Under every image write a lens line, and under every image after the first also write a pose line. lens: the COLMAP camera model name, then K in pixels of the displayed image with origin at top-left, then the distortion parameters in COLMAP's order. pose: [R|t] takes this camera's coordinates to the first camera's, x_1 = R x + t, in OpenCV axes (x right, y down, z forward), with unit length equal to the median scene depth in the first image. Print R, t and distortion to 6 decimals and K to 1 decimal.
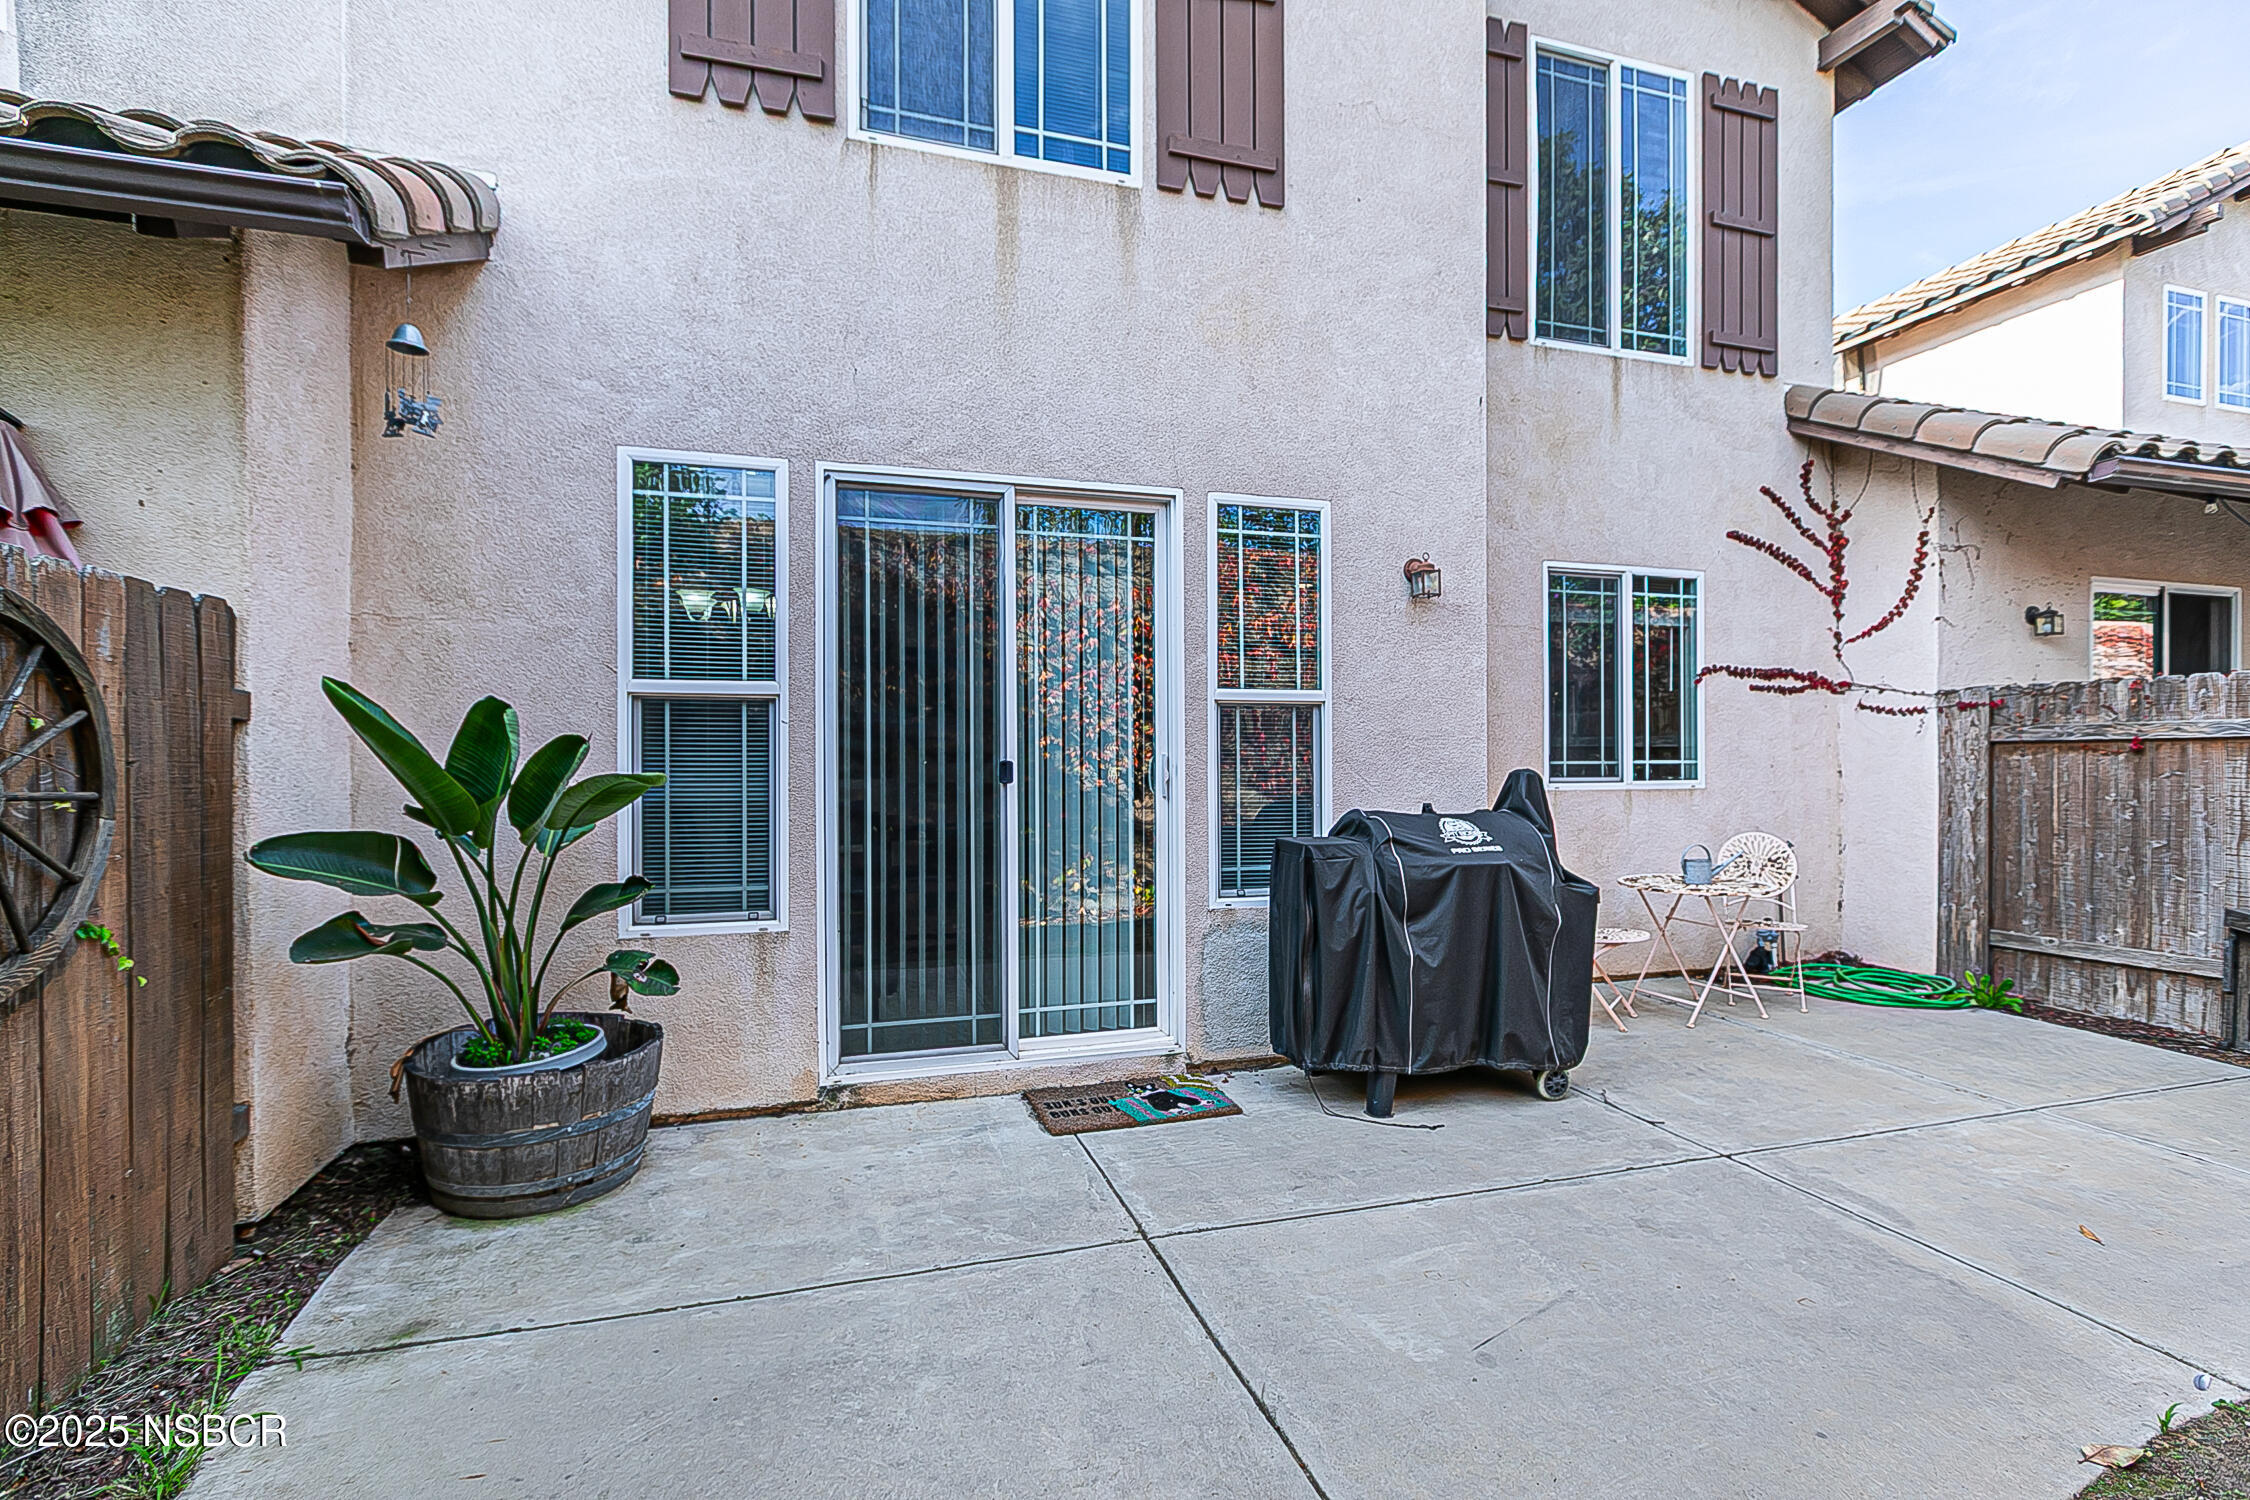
lens RADIAL K [[1020.2, 0, 1100.7], [0, 1020.2, 763.7], [0, 0, 1]] dist [0.002143, 0.000323]
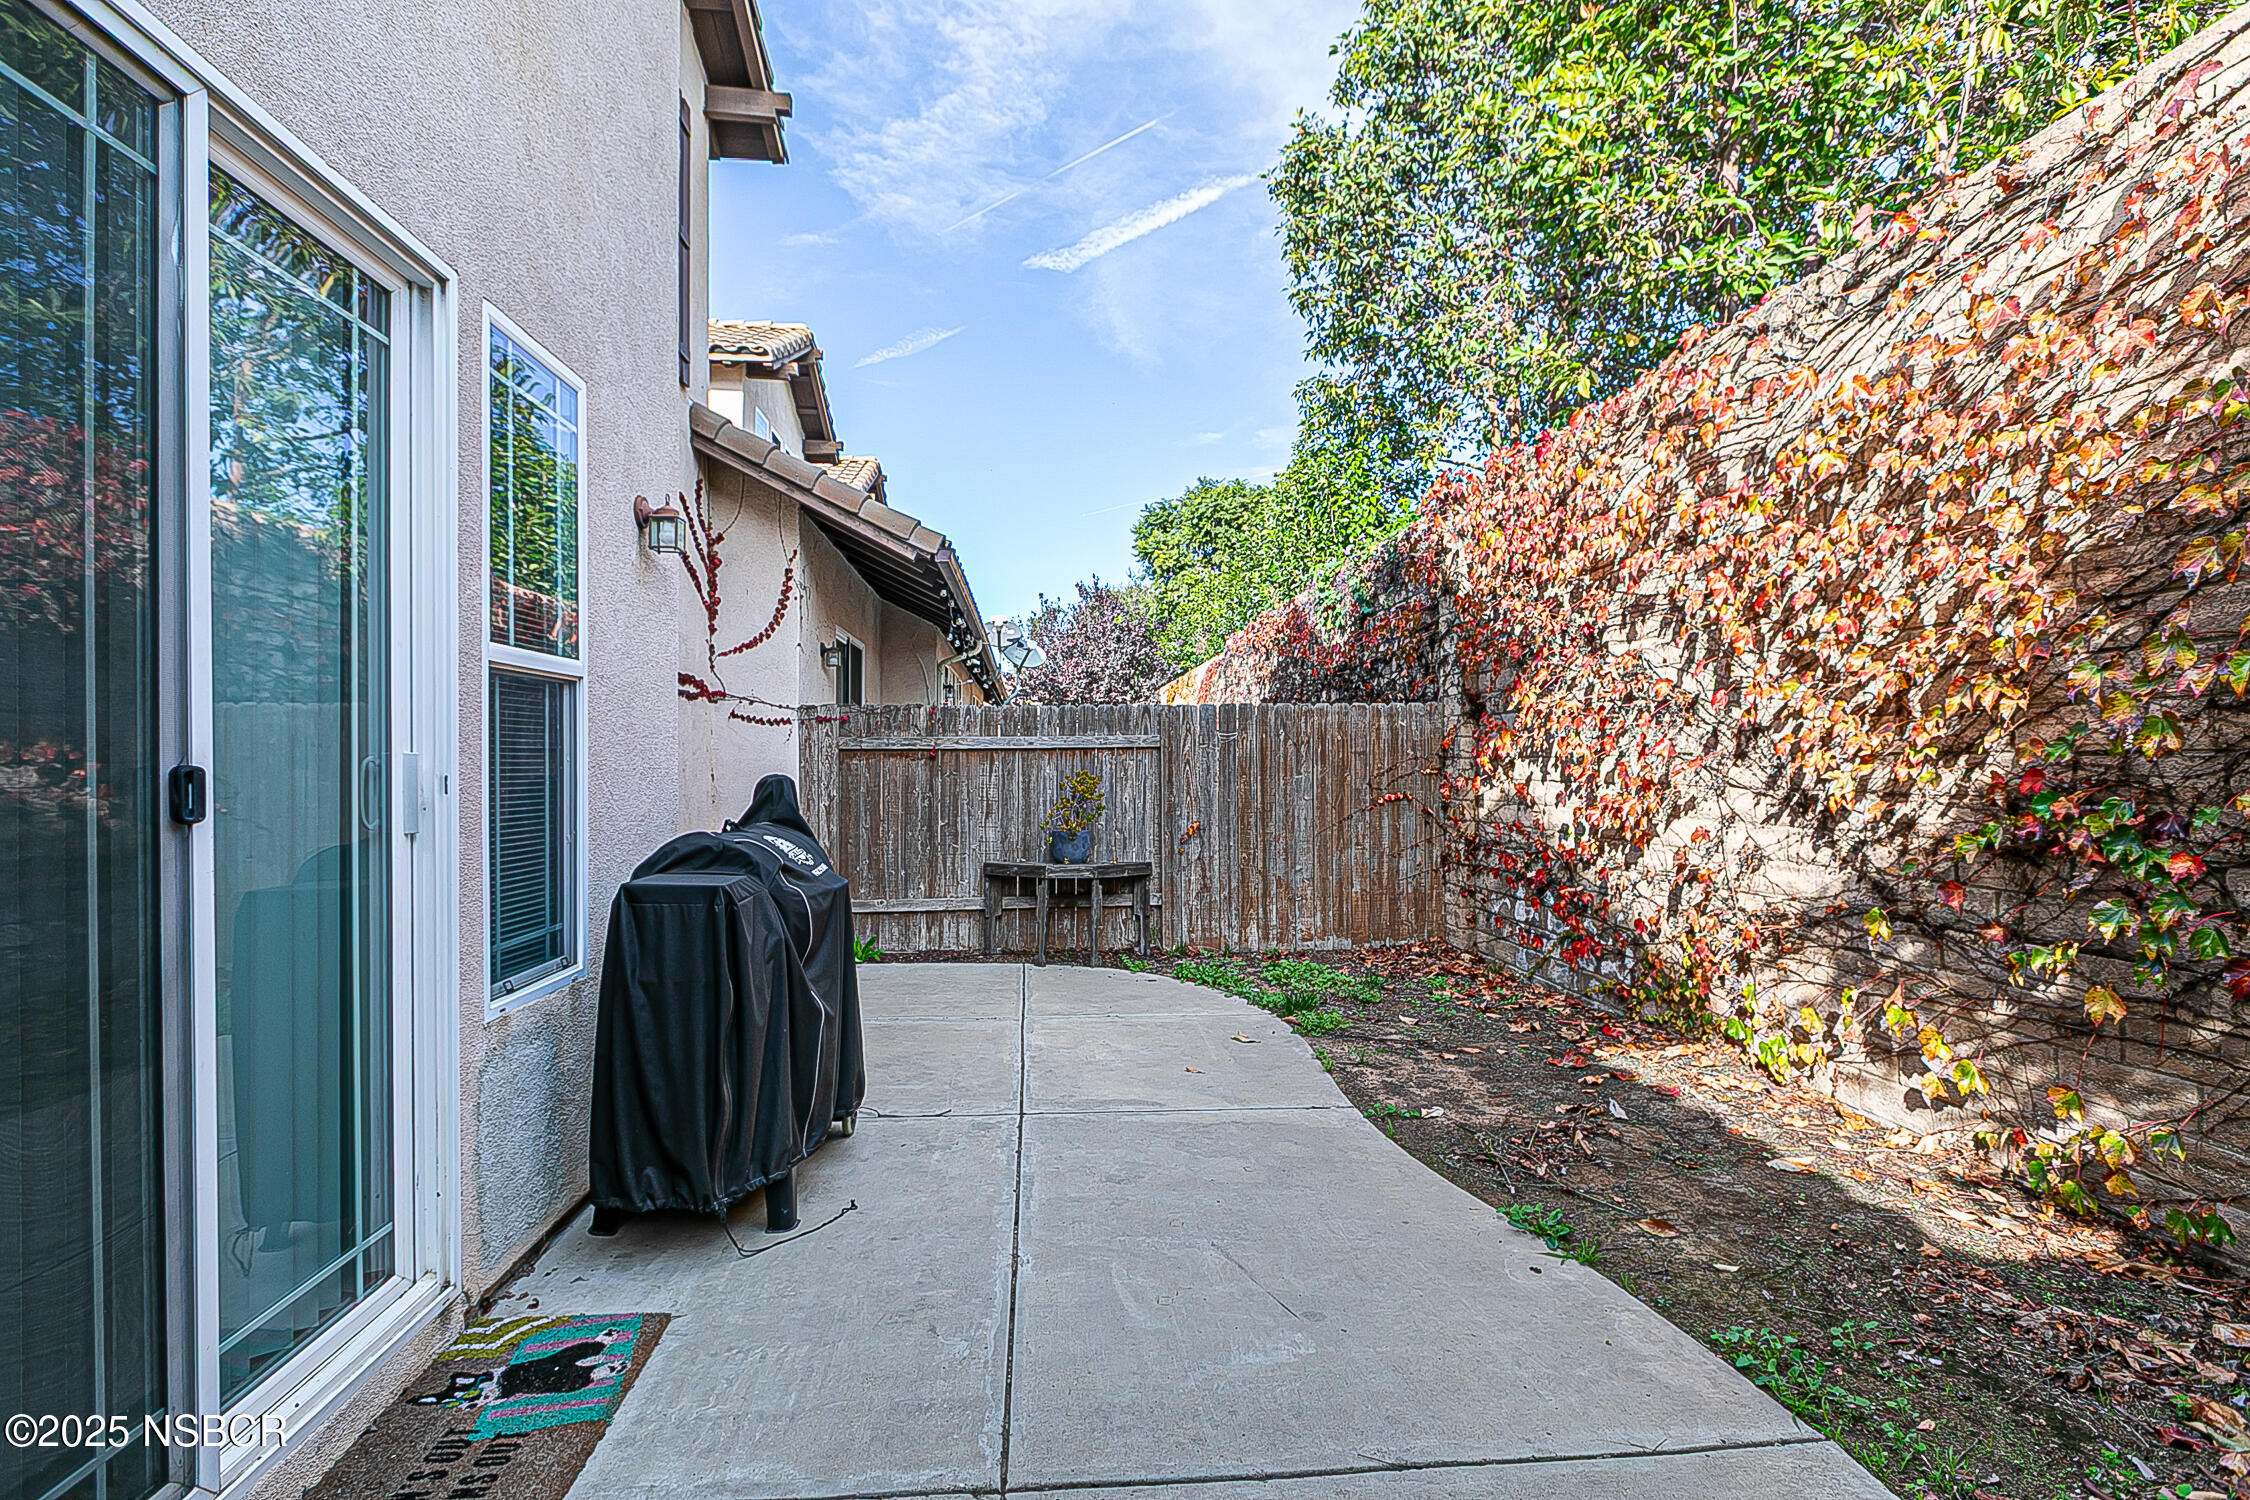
lens RADIAL K [[1058.2, 0, 1121.4], [0, 1058.2, 761.2], [0, 0, 1]] dist [-0.003299, -0.000235]
pose [[0.174608, 0.002683, 0.984634, -0.412742], [0.003527, 0.999988, -0.003351, -0.002116], [-0.984632, 0.004058, 0.174596, 0.538842]]
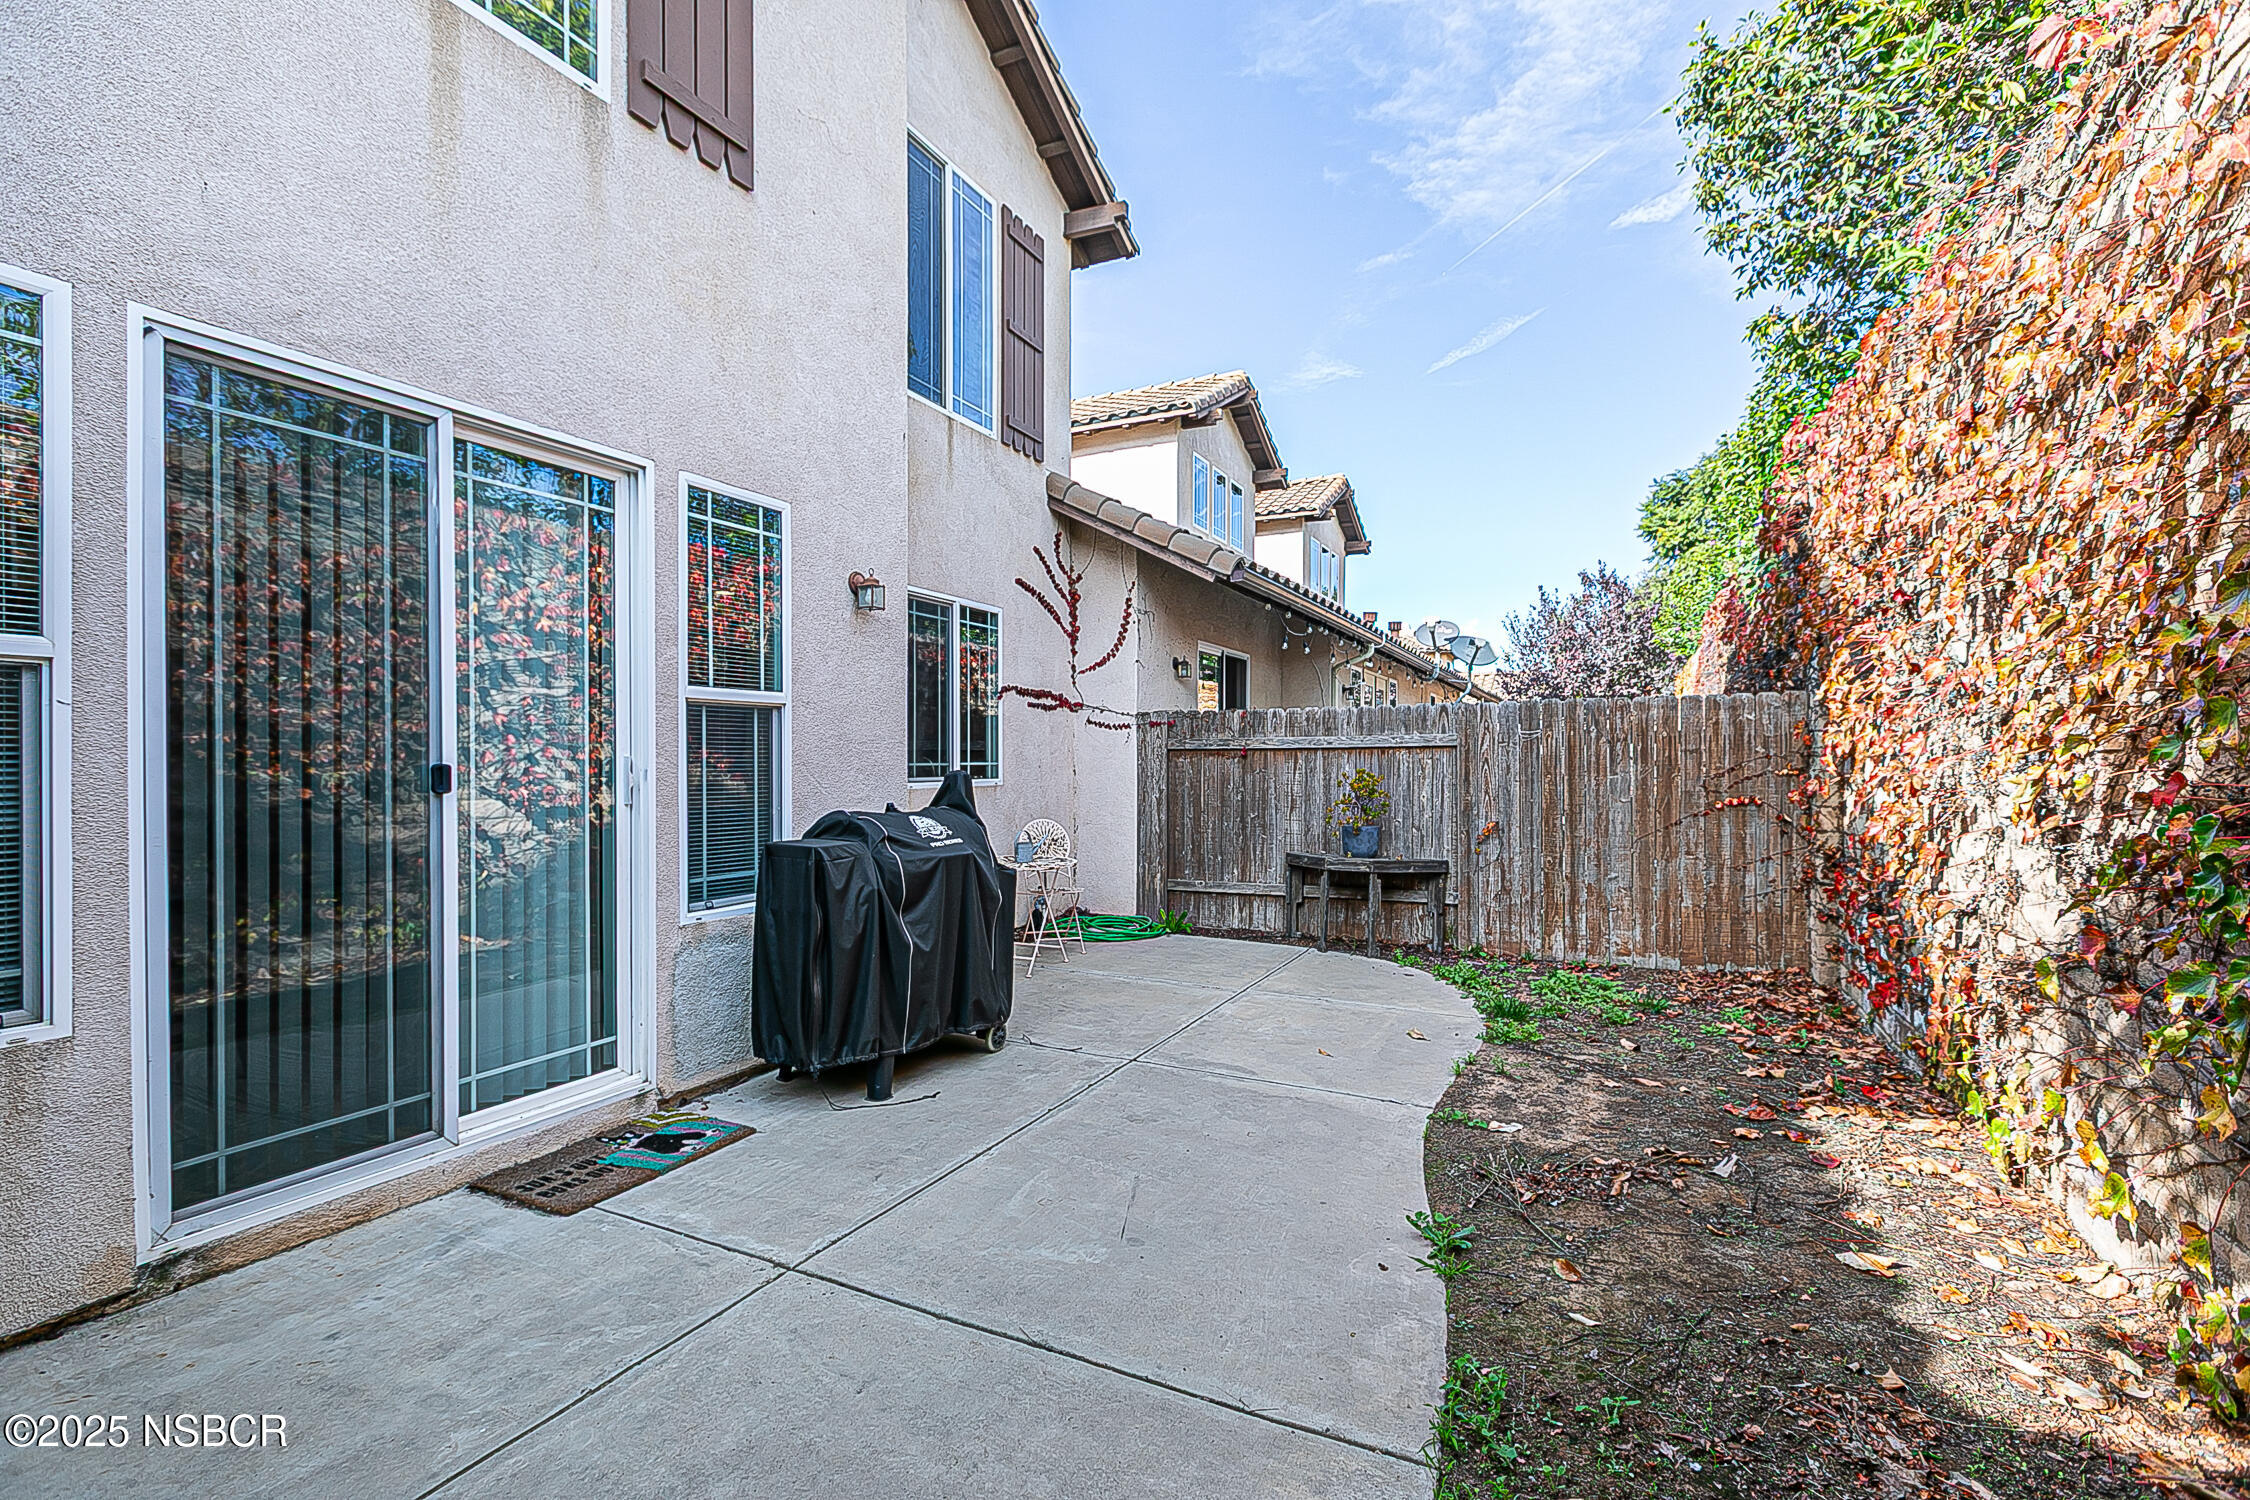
lens RADIAL K [[1023.7, 0, 1121.9], [0, 1023.7, 762.5], [0, 0, 1]] dist [0.002580, -0.000105]
pose [[0.672314, -0.000187, 0.740266, -0.304245], [0.000933, 0.999999, -0.000595, -0.002836], [-0.740265, 0.001091, 0.672314, 0.088708]]
